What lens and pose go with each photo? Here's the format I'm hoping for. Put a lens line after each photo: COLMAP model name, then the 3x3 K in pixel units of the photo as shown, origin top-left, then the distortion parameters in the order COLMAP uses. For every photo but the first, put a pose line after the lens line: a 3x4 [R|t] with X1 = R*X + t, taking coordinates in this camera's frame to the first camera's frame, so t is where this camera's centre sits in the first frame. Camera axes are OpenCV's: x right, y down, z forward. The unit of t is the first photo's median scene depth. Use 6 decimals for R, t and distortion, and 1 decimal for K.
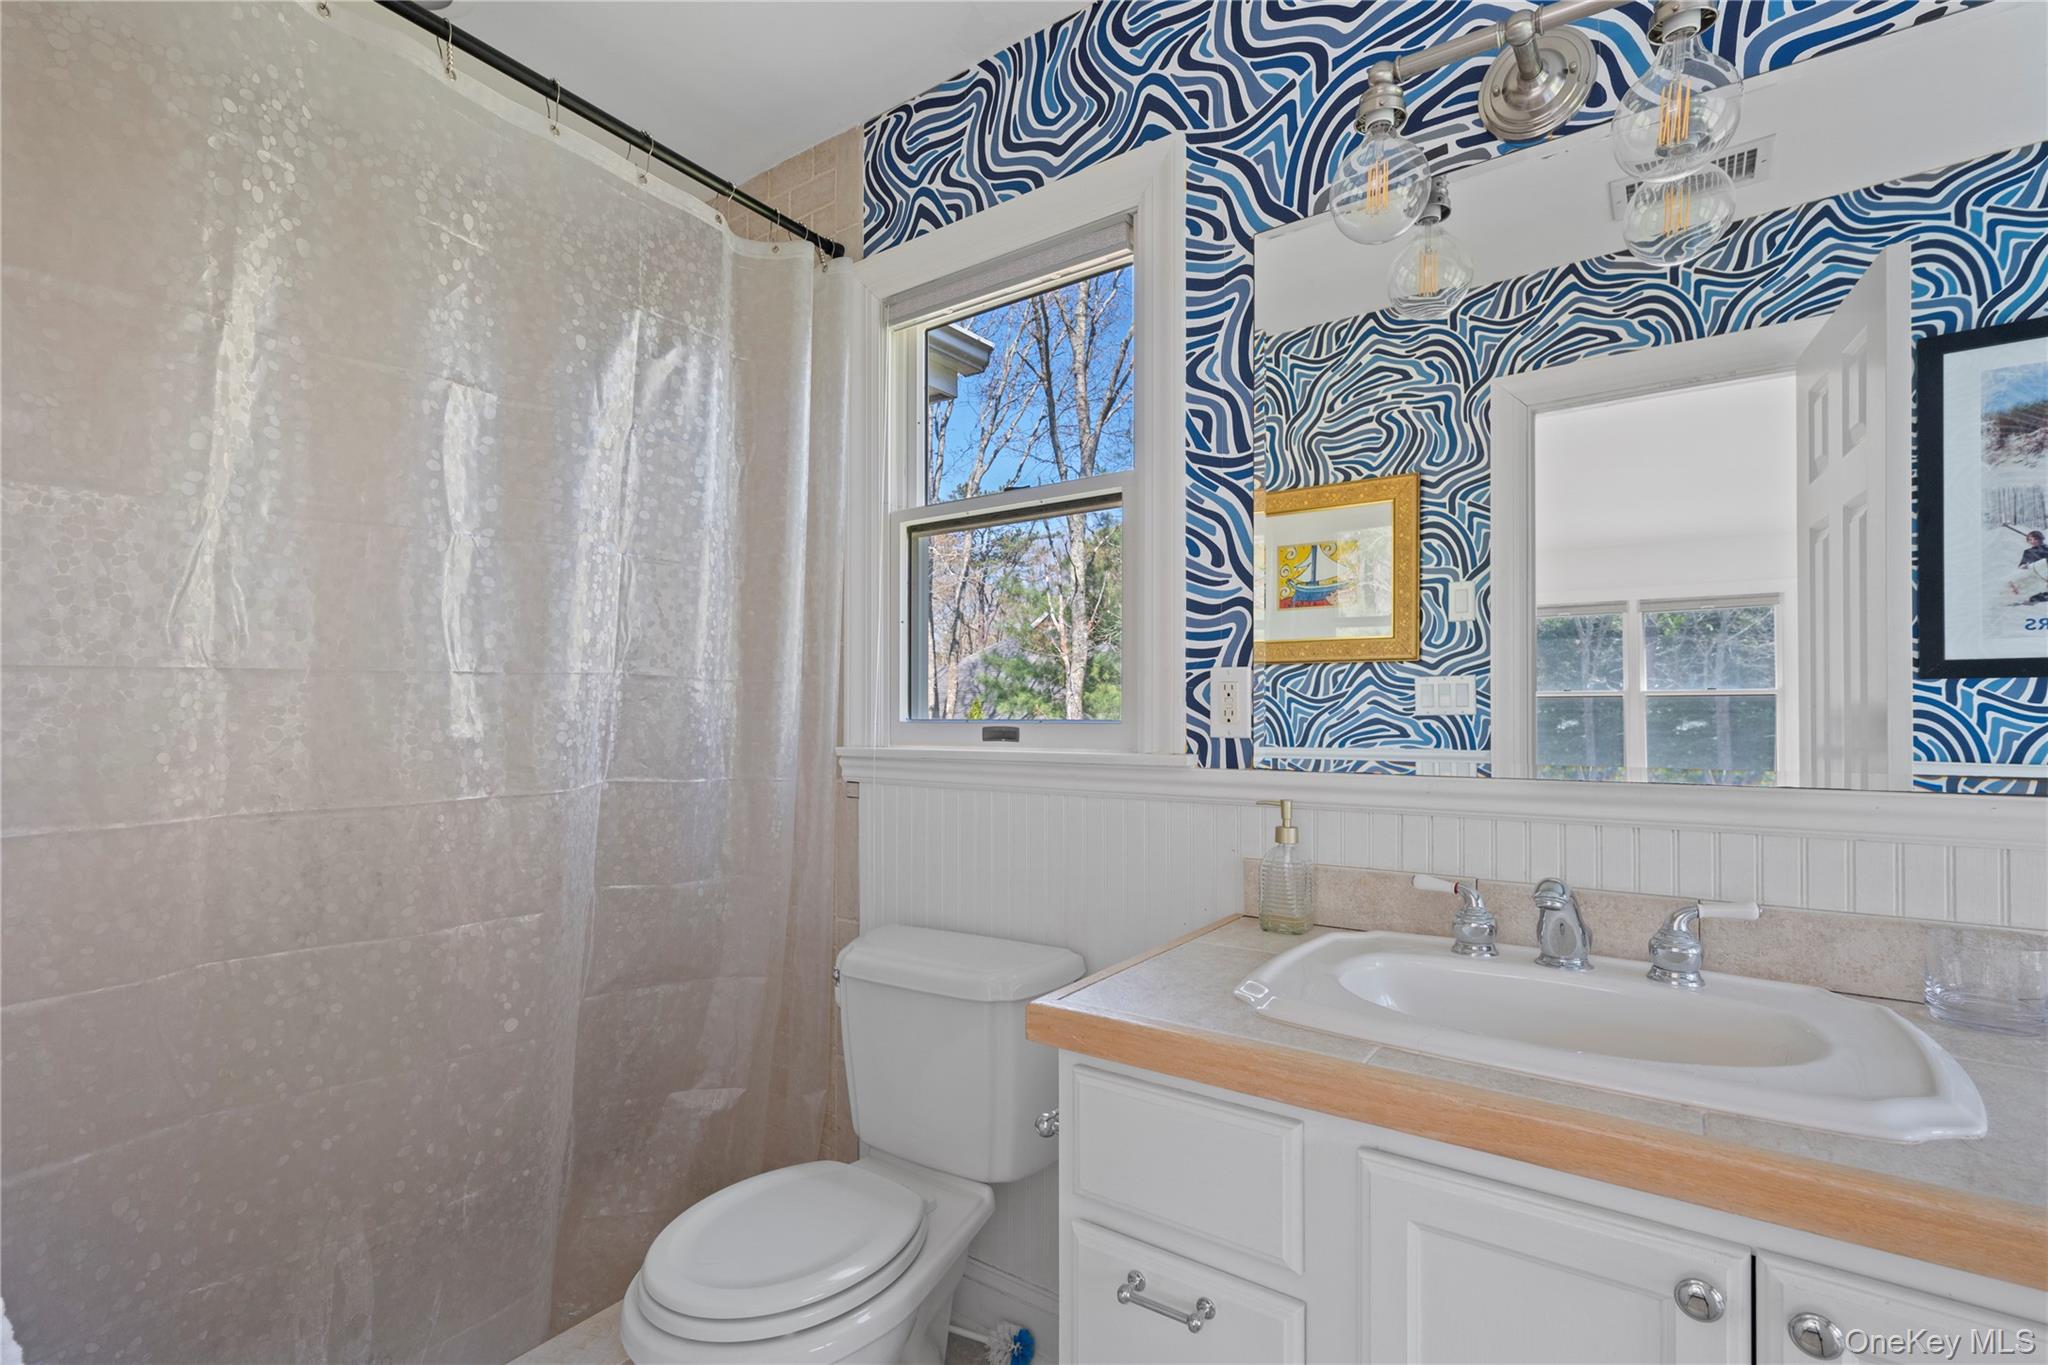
lens RADIAL K [[909.3, 0, 1041.4], [0, 909.3, 724.2], [0, 0, 1]] dist [0.001438, 0.000369]
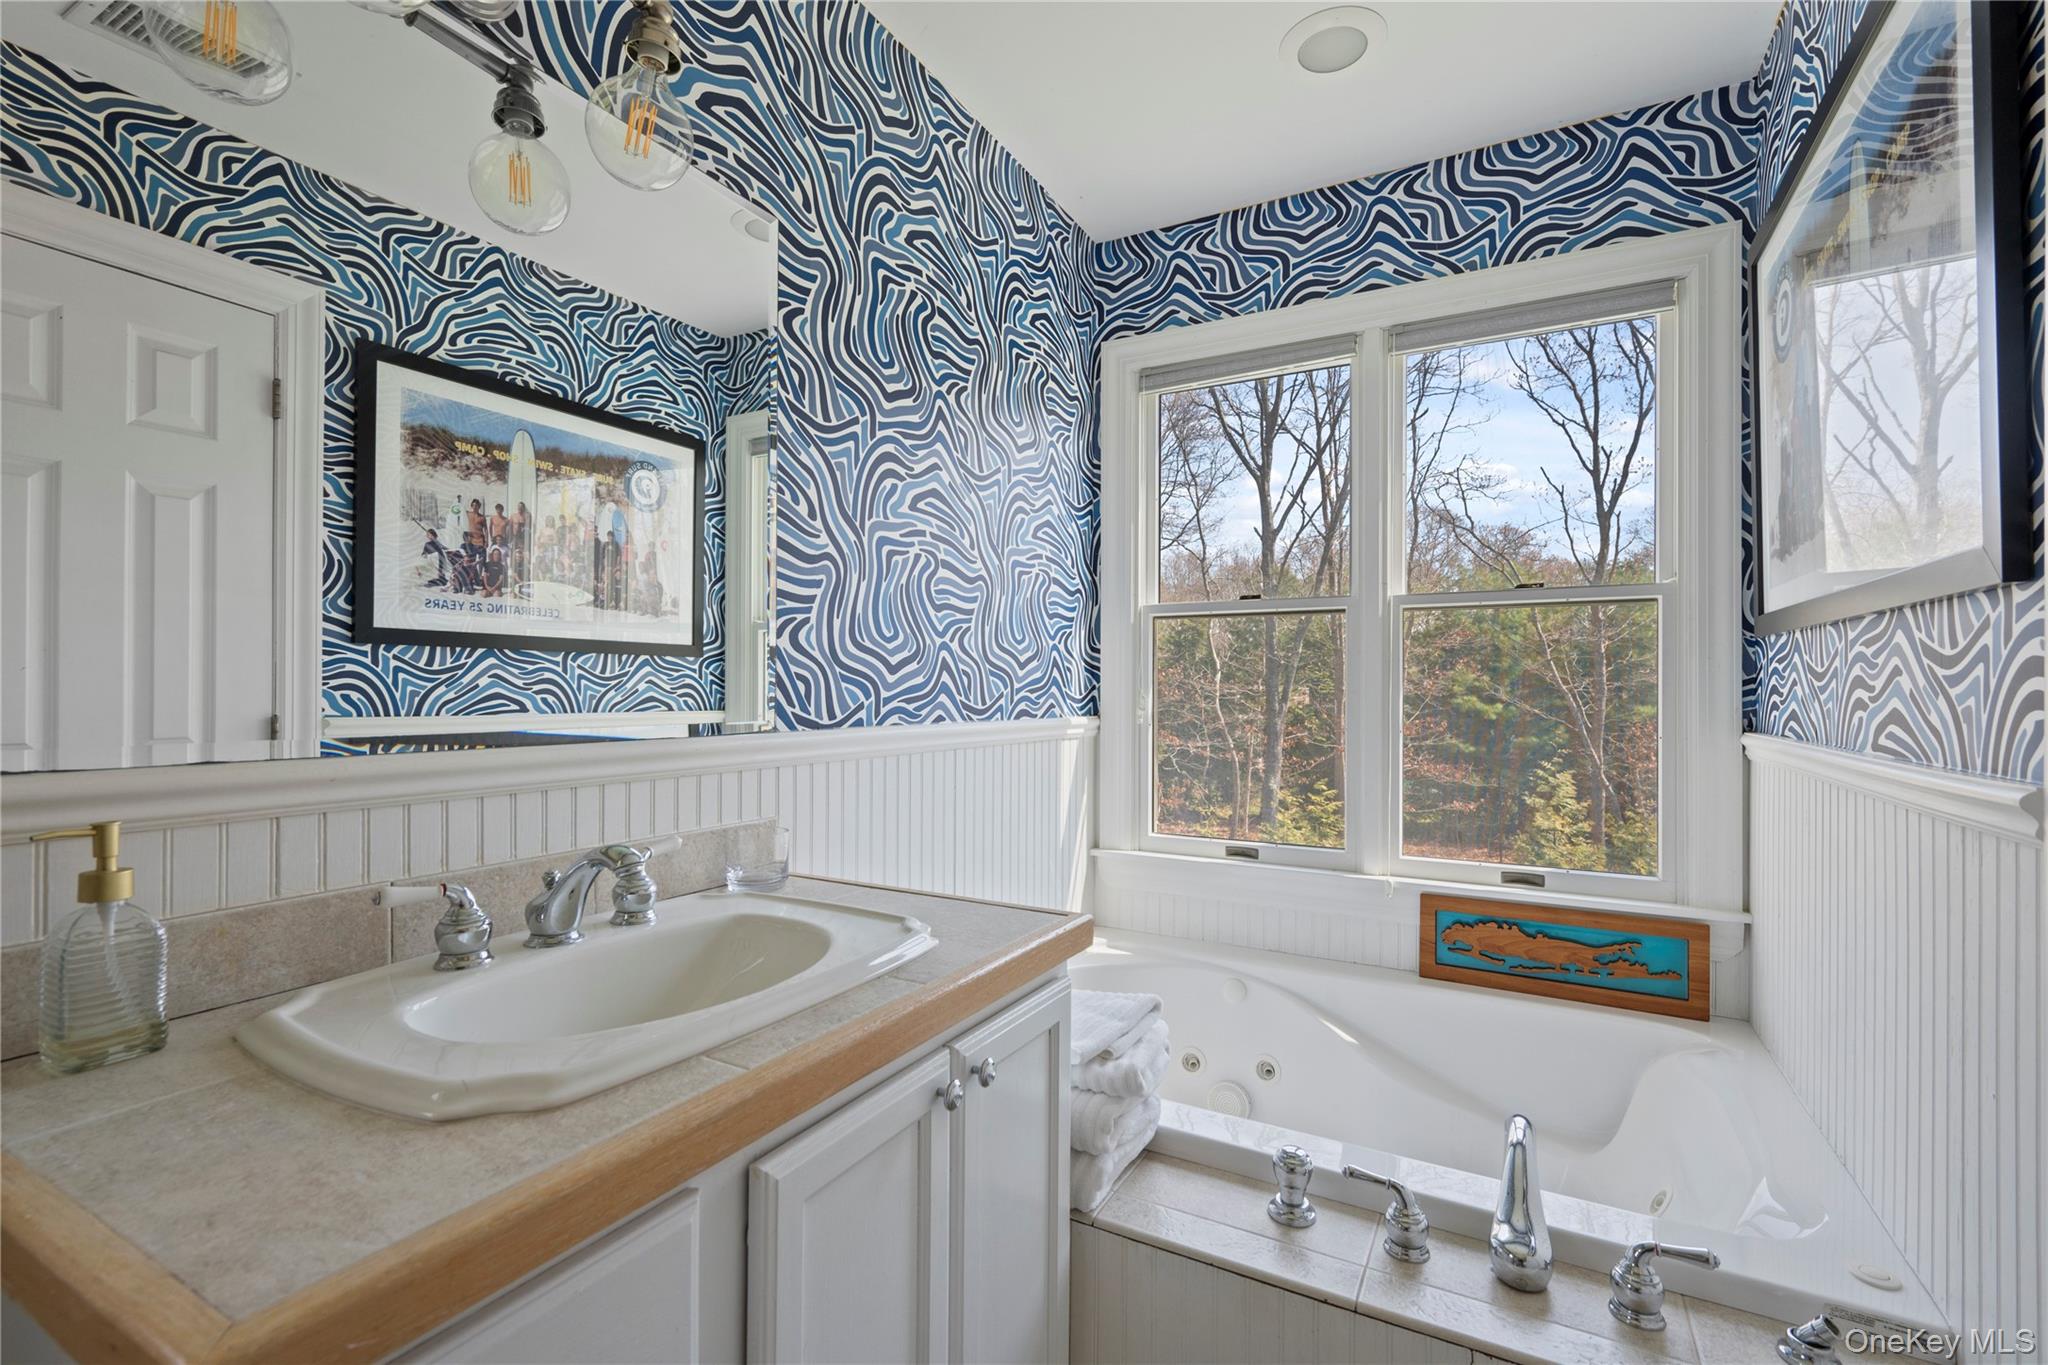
lens RADIAL K [[909.3, 0, 1023.9], [0, 909.3, 679.8], [0, 0, 1]] dist [0.001438, 0.000369]
pose [[-0.093969, 0.000062, 0.995575, -0.224994], [-0.009240, 0.999957, -0.000935, -0.011569], [-0.995532, -0.009287, -0.093965, 0.300170]]
